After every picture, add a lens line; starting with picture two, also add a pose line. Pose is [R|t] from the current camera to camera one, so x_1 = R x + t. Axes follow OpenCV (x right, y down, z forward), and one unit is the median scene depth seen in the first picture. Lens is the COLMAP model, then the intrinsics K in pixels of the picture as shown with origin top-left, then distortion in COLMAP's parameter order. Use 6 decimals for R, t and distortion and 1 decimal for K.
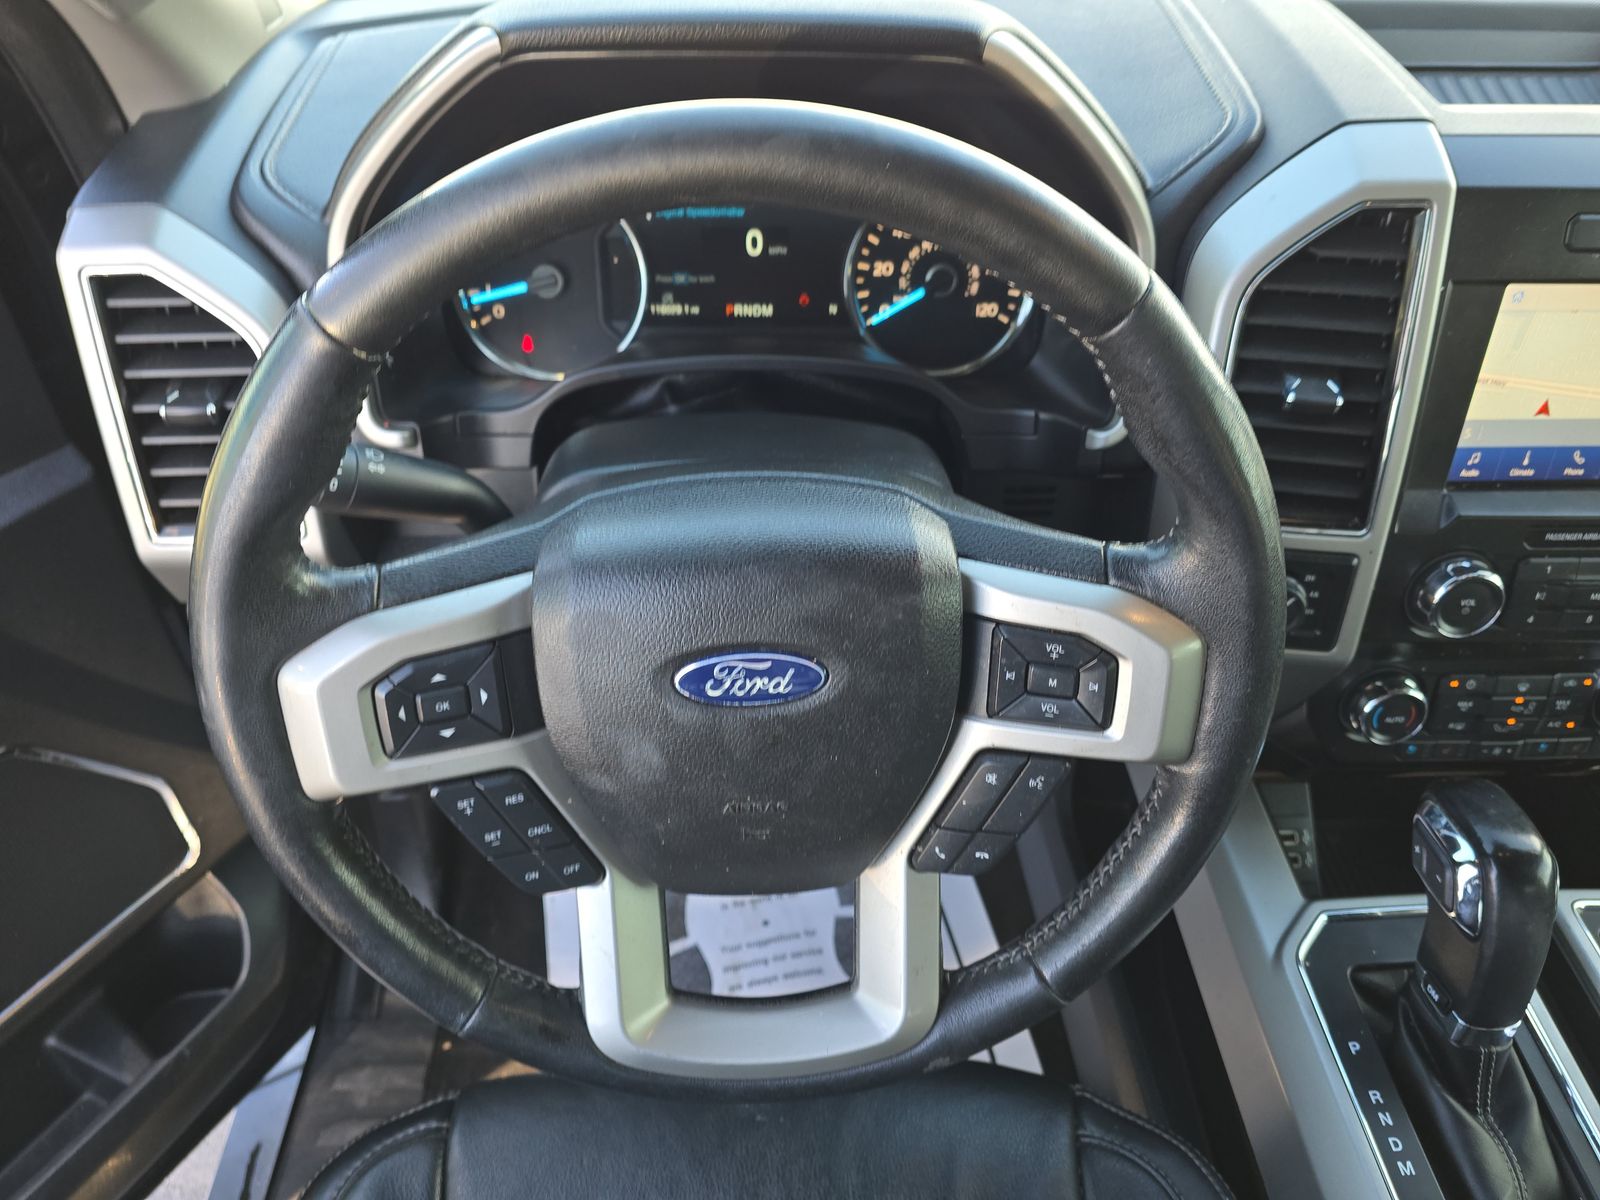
lens RADIAL K [[1109.2, 0, 800.0], [0, 1109.2, 600.0], [0, 0, 1]] dist [0.054156, -0.087007]
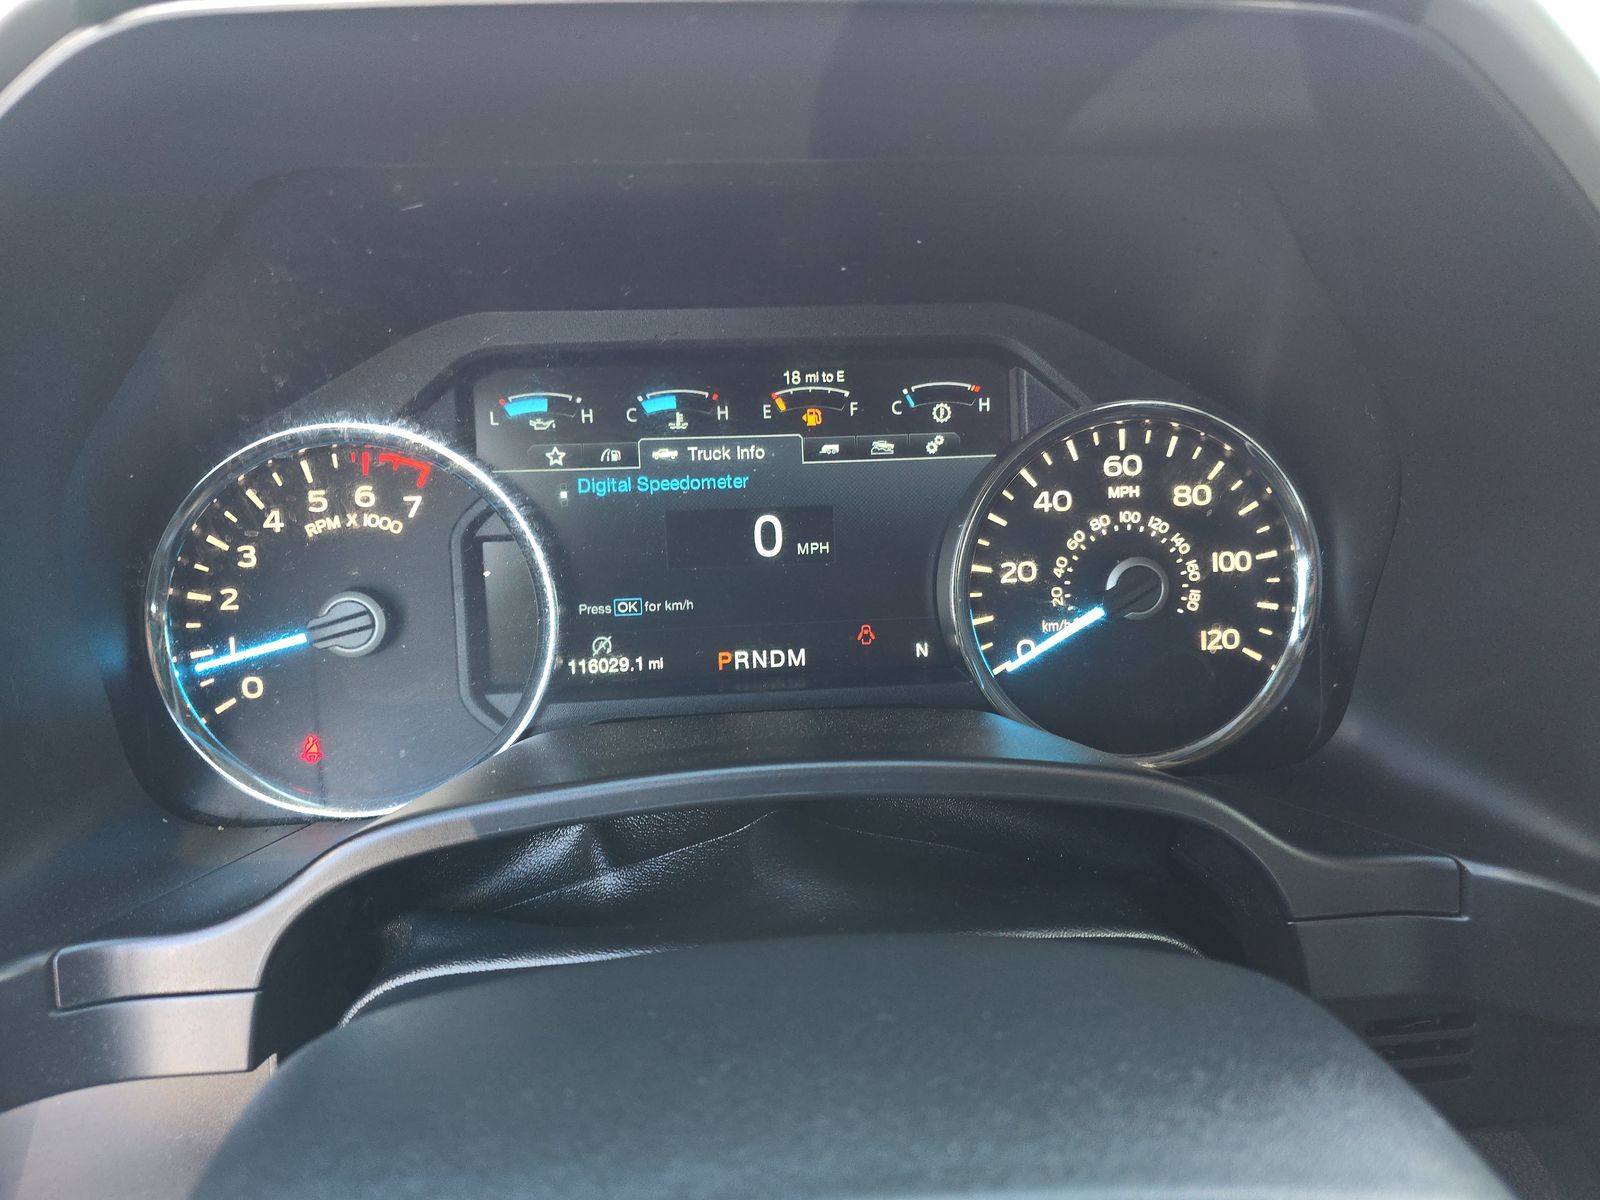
lens RADIAL K [[1099.5, 0, 800.0], [0, 1099.5, 600.0], [0, 0, 1]] dist [0.062947, -0.075087]
pose [[0.998260, -0.041698, 0.041681, -0.050848], [0.051637, 0.959553, -0.276751, -0.152132], [-0.028455, 0.278422, 0.960037, 0.528711]]
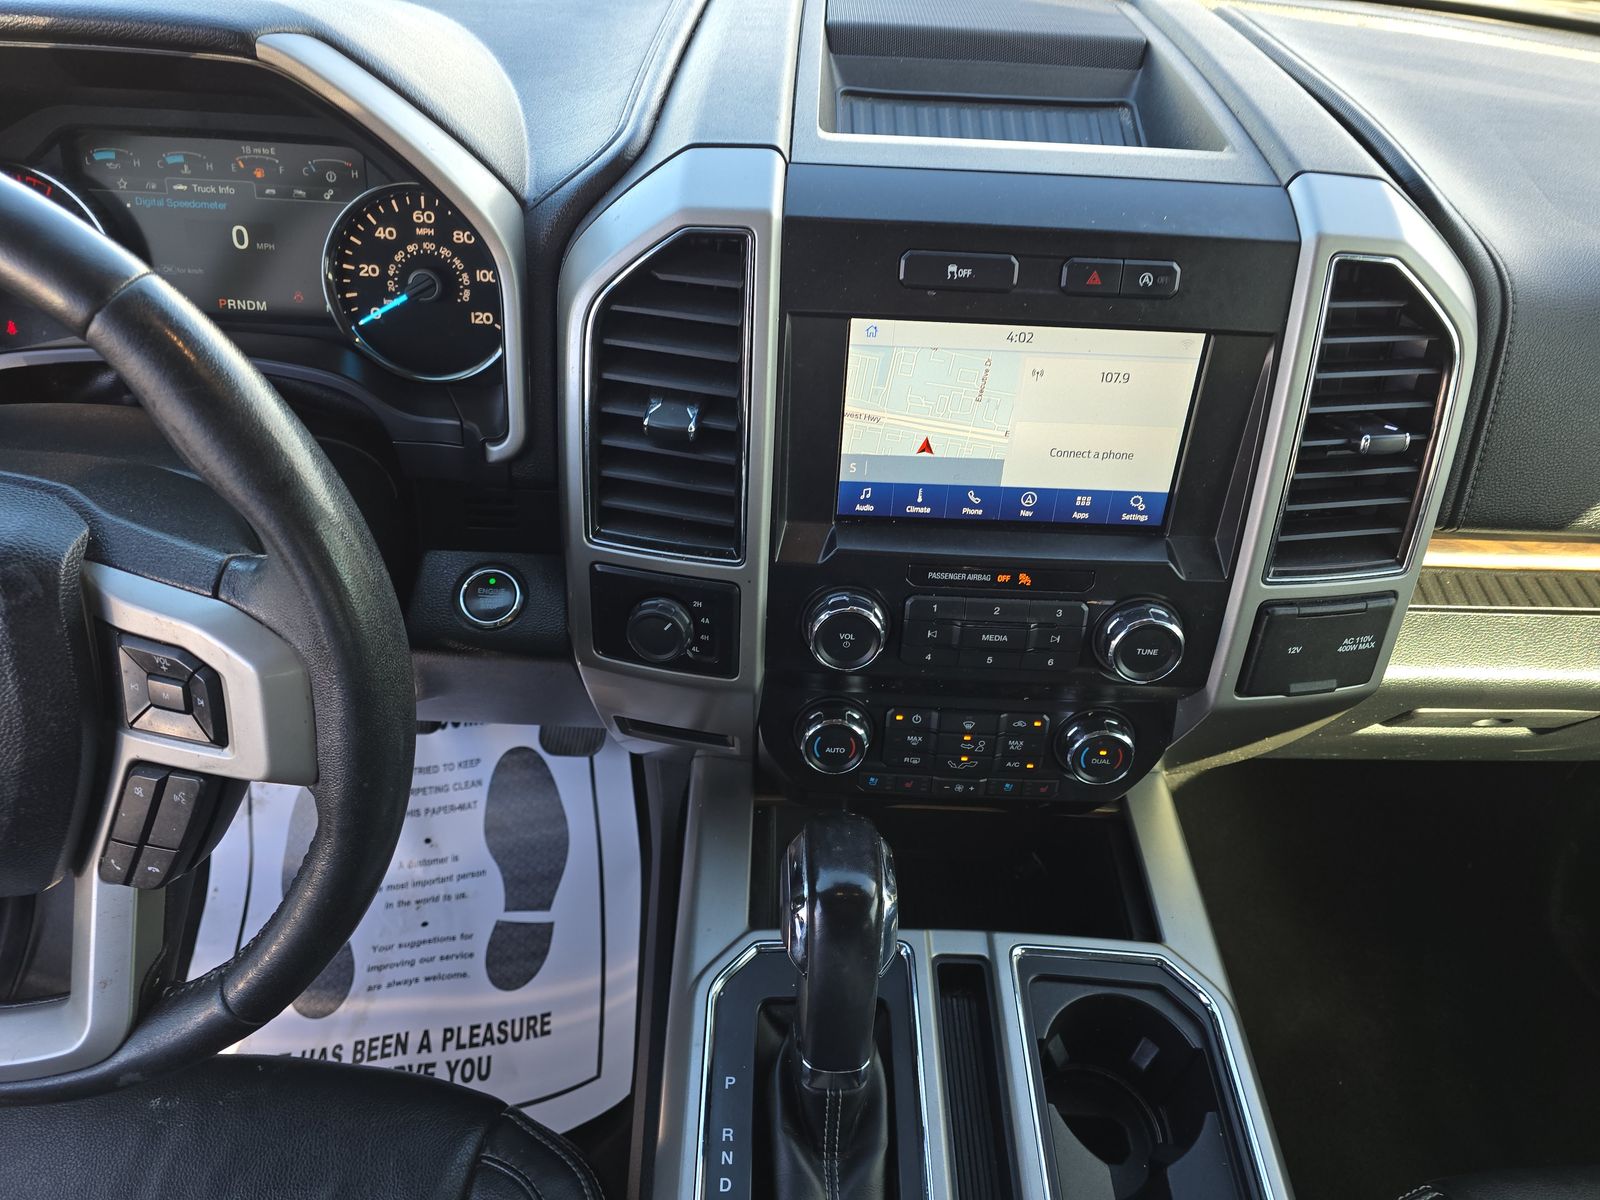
lens RADIAL K [[1099.5, 0, 800.0], [0, 1099.5, 600.0], [0, 0, 1]] dist [0.062947, -0.075087]
pose [[0.998653, 0.051792, -0.003176, 0.489807], [-0.051801, 0.998653, -0.002848, -0.022572], [0.003024, 0.003008, 0.999991, 0.015425]]
